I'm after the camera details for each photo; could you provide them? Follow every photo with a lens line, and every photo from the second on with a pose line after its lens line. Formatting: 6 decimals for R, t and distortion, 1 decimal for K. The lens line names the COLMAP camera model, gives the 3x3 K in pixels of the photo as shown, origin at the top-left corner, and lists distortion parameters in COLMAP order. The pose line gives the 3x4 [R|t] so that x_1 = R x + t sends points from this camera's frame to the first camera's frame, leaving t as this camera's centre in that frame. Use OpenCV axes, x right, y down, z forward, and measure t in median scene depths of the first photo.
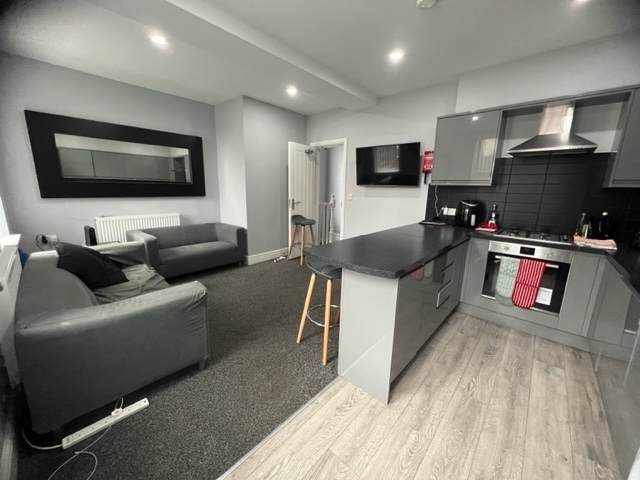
lens RADIAL K [[253.9, 0, 319.9], [0, 253.9, 239.7], [0, 0, 1]] dist [-0.000762, 0.000276]
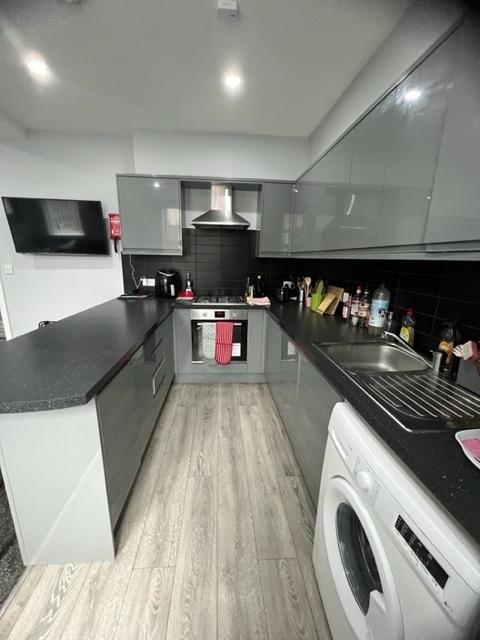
lens RADIAL K [[253.9, 0, 239.3], [0, 253.9, 319.3], [0, 0, 1]] dist [-0.000762, 0.000276]
pose [[0.691875, -0.176214, 0.700184, 0.086938], [0.139293, 0.984119, 0.110032, -0.047502], [-0.708454, 0.021402, 0.705433, 0.147649]]
